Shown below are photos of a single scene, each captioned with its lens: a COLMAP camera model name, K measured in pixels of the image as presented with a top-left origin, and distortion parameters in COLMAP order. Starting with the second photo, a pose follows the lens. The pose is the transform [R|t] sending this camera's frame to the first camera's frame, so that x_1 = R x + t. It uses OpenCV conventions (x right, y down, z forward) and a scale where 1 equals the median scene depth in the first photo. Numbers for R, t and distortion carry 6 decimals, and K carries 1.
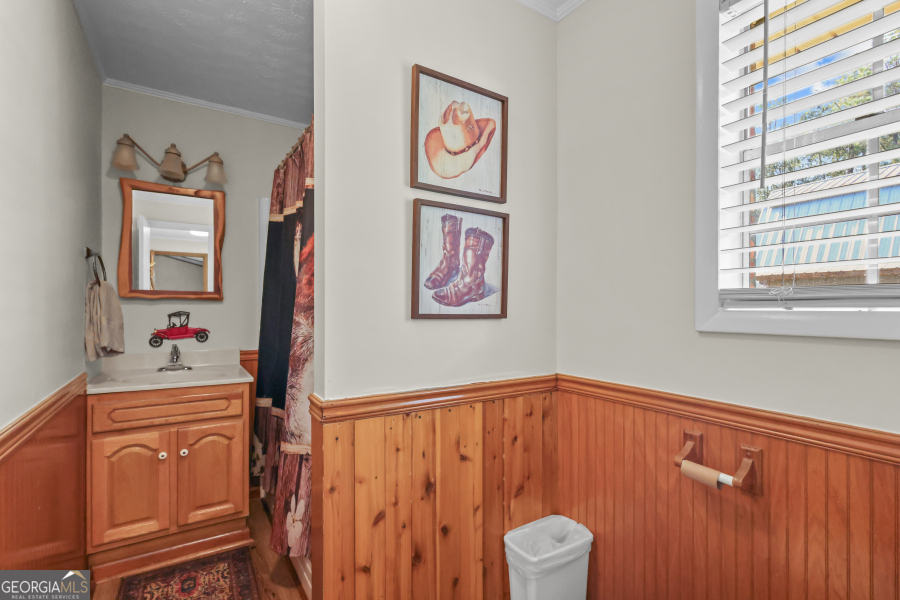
lens RADIAL K [[418.3, 0, 449.4], [0, 418.3, 319.1], [0, 0, 1]] dist [0.002157, 0.000339]
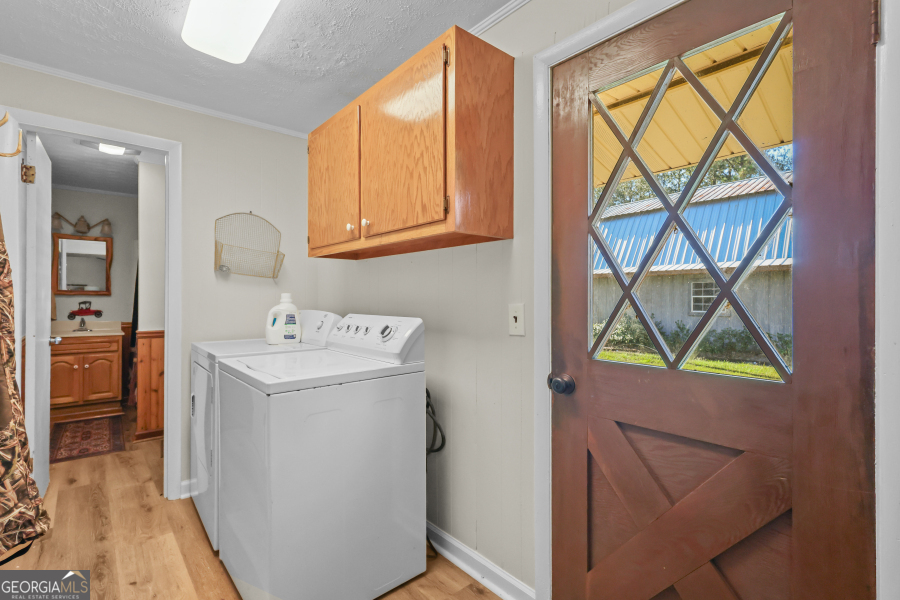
lens RADIAL K [[419.3, 0, 447.1], [0, 419.3, 302.1], [0, 0, 1]] dist [0.002730, 0.000662]
pose [[0.991263, -0.003748, 0.131849, 0.773832], [0.005827, 0.999865, -0.015388, 0.026294], [-0.131773, 0.016022, 0.991150, -1.171849]]
